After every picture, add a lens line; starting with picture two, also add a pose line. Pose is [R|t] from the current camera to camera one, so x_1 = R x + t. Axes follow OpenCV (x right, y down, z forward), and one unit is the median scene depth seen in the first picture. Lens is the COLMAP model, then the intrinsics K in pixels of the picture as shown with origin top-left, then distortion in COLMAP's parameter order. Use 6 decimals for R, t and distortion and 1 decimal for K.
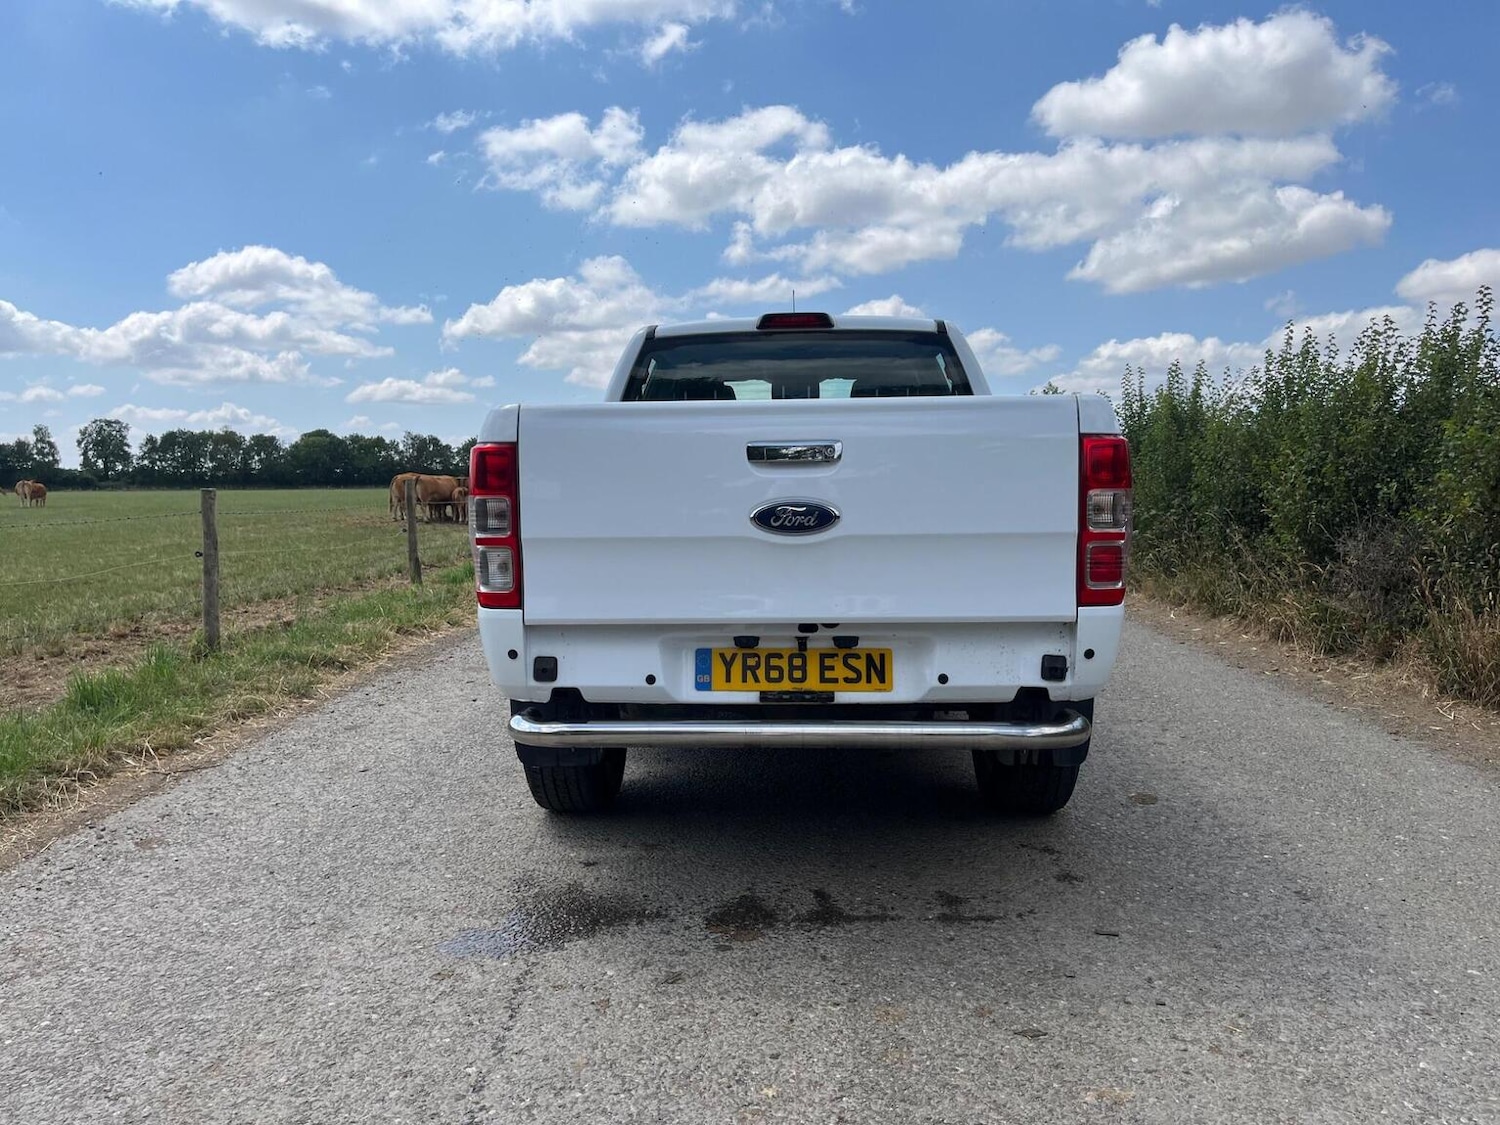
lens RADIAL K [[1133.2, 0, 742.1], [0, 1133.2, 559.0], [0, 0, 1]] dist [0.056157, -0.082985]
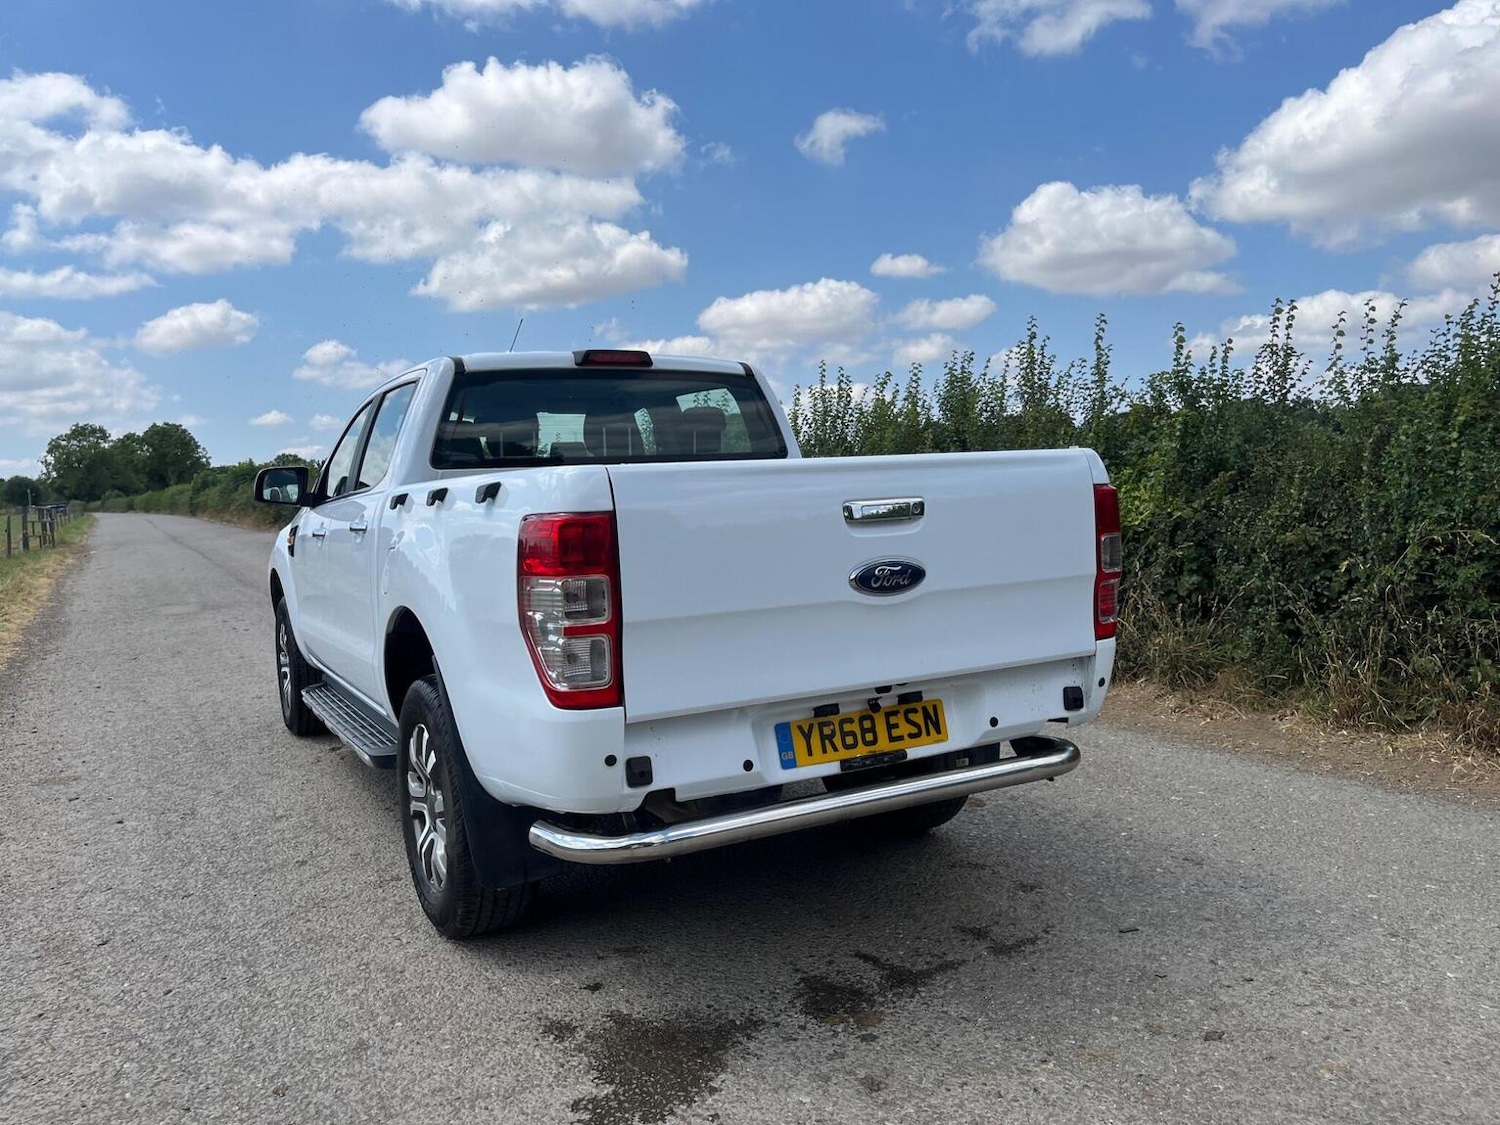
lens RADIAL K [[1135.9, 0, 738.0], [0, 1135.9, 567.9], [0, 0, 1]] dist [0.055606, -0.073506]
pose [[0.854640, -0.064218, 0.515234, -0.540111], [0.067198, 0.997656, 0.012882, -0.062655], [-0.514854, 0.023613, 0.856953, 0.220934]]
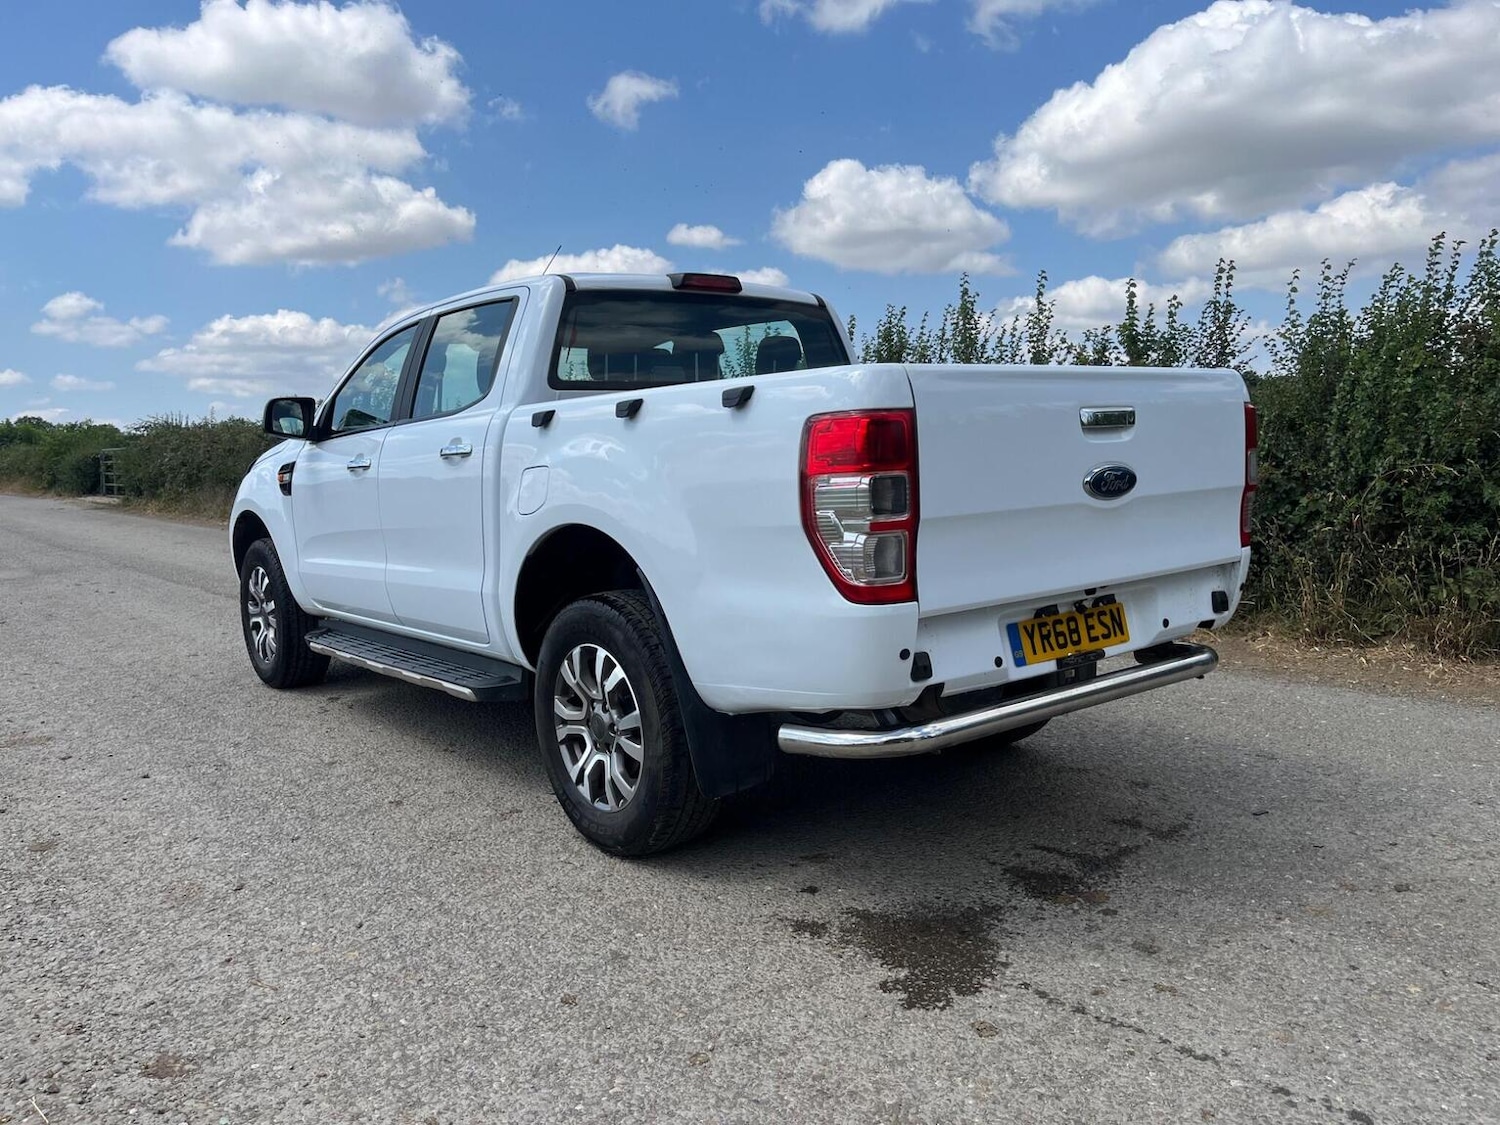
lens RADIAL K [[1137.5, 0, 744.7], [0, 1137.5, 576.2], [0, 0, 1]] dist [0.054109, -0.069478]
pose [[0.746793, -0.092490, 0.658594, -0.845618], [0.071842, 0.995707, 0.058368, -0.034194], [-0.661165, 0.003726, 0.750231, 0.426488]]
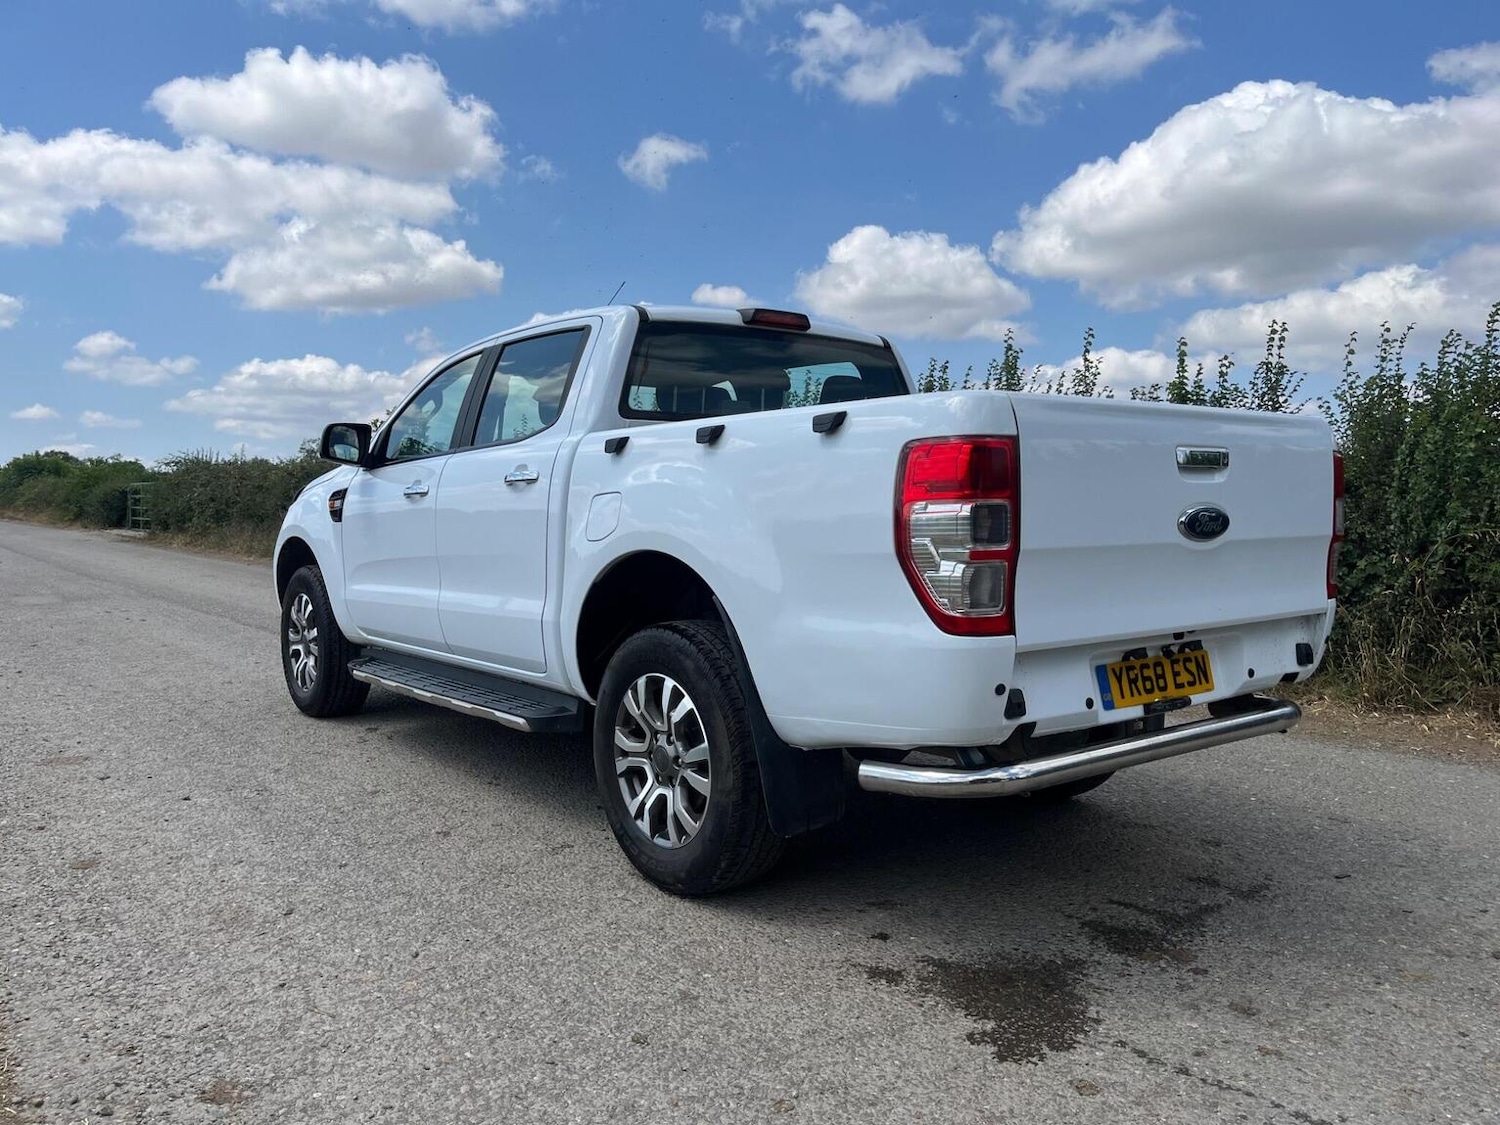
lens RADIAL K [[1137.3, 0, 744.7], [0, 1137.3, 578.0], [0, 0, 1]] dist [0.067906, -0.096746]
pose [[0.756314, -0.035239, 0.653259, -0.876235], [0.037886, 0.999232, 0.010040, -0.013373], [-0.653111, 0.017156, 0.757068, 0.480798]]
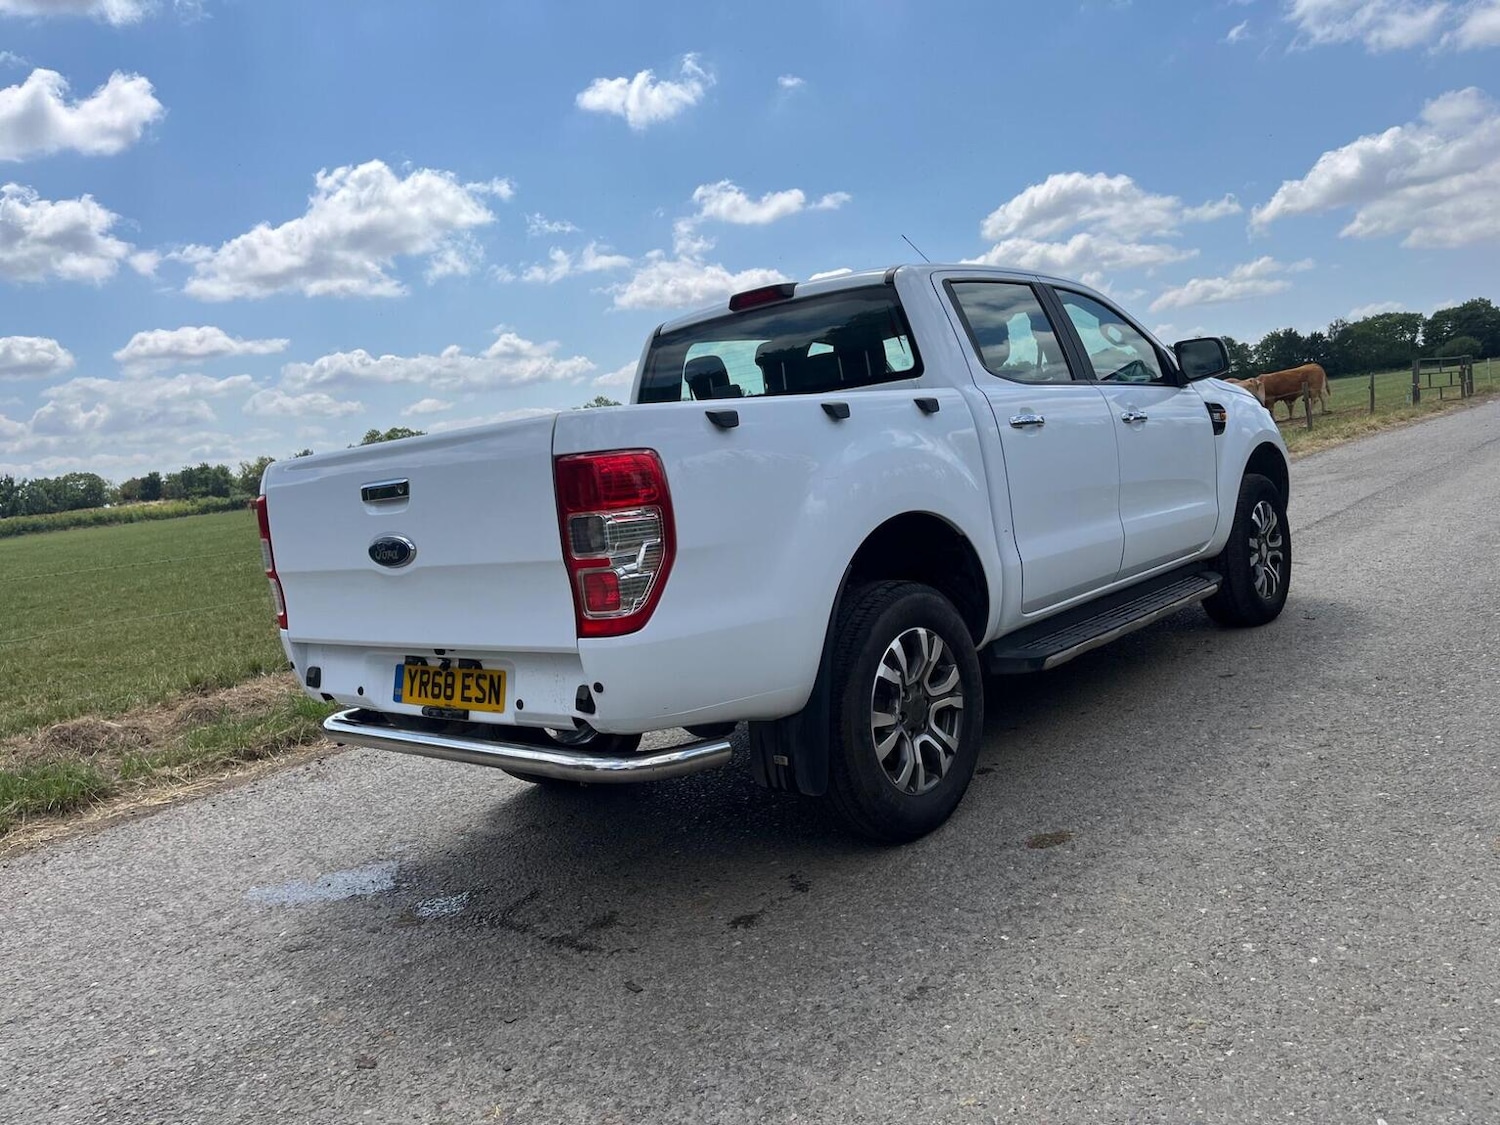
lens RADIAL K [[1133.2, 0, 742.1], [0, 1133.2, 559.0], [0, 0, 1]] dist [0.056157, -0.082985]
pose [[0.781667, -0.023943, -0.623236, 0.938370], [0.070078, 0.996307, 0.049617, -0.057026], [0.619746, -0.082459, 0.780458, 0.344956]]
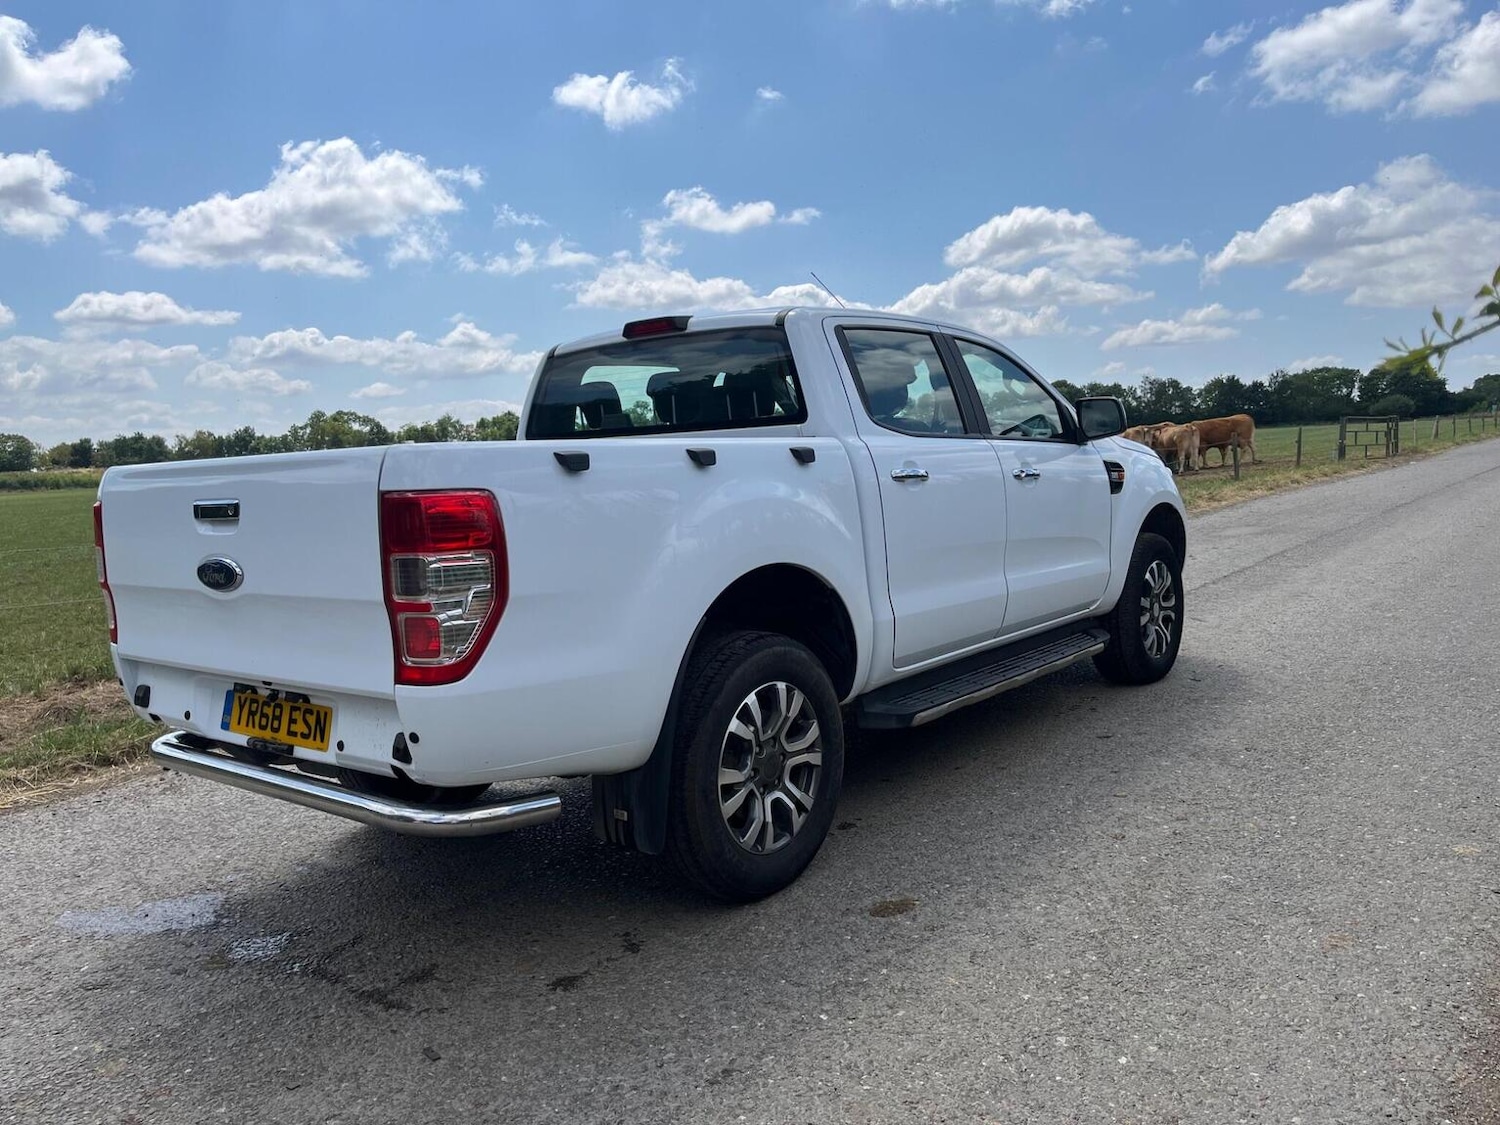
lens RADIAL K [[1130.2, 0, 750.0], [0, 1130.2, 562.5], [0, 0, 1]] dist [0.060887, -0.092437]
pose [[0.814486, 0.023948, -0.579689, 0.983340], [0.004487, 0.998858, 0.047569, -0.089365], [0.580166, -0.041345, 0.813448, 0.423911]]
